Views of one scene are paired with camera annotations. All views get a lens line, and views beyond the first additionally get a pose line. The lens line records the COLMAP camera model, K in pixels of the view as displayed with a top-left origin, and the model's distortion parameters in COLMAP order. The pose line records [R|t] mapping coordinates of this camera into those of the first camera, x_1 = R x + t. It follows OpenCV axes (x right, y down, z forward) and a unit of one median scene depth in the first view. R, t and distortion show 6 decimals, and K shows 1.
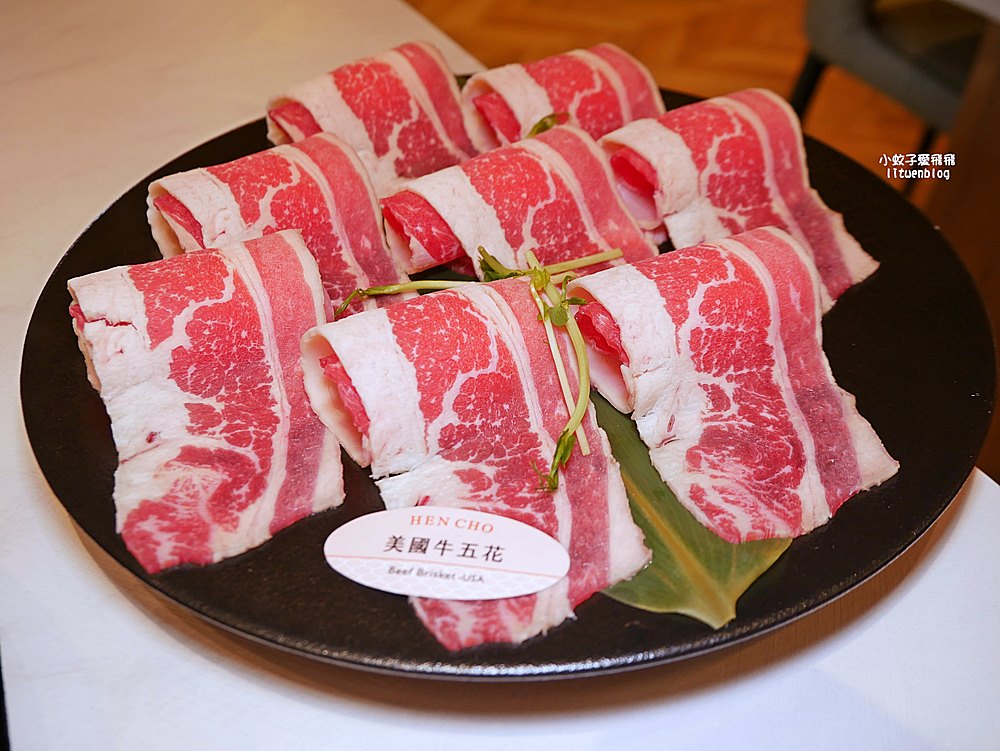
lens RADIAL K [[921.4, 0, 500.0], [0, 921.4, 375.5], [0, 0, 1]] dist [0.004187, -0.000835]
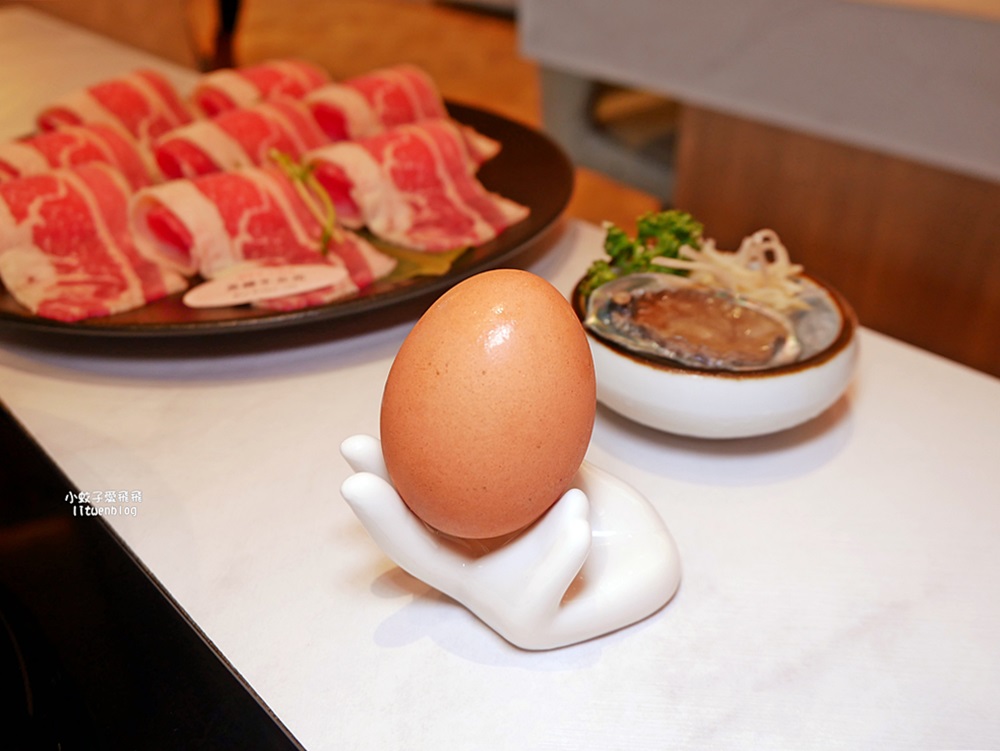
lens RADIAL K [[948.3, 0, 500.0], [0, 948.3, 375.5], [0, 0, 1]] dist [-0.007688, -0.009940]
pose [[0.929011, -0.188016, 0.318730, -0.195680], [0.241191, 0.960874, -0.136193, 0.548132], [-0.280653, 0.203399, 0.938010, -0.482099]]
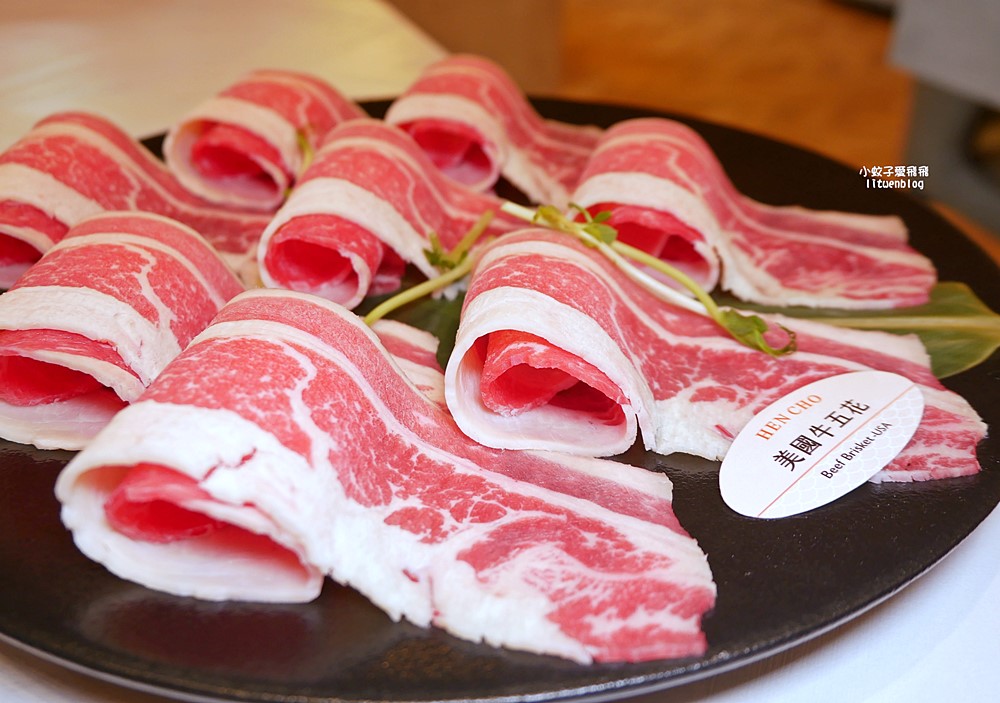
lens RADIAL K [[905.9, 0, 500.0], [0, 905.9, 351.5], [0, 0, 1]] dist [-0.010368, -0.001757]
pose [[0.621892, -0.398826, 0.673935, -0.665358], [0.510439, 0.859101, 0.037383, -0.052935], [-0.593888, 0.320754, 0.737844, 0.446997]]
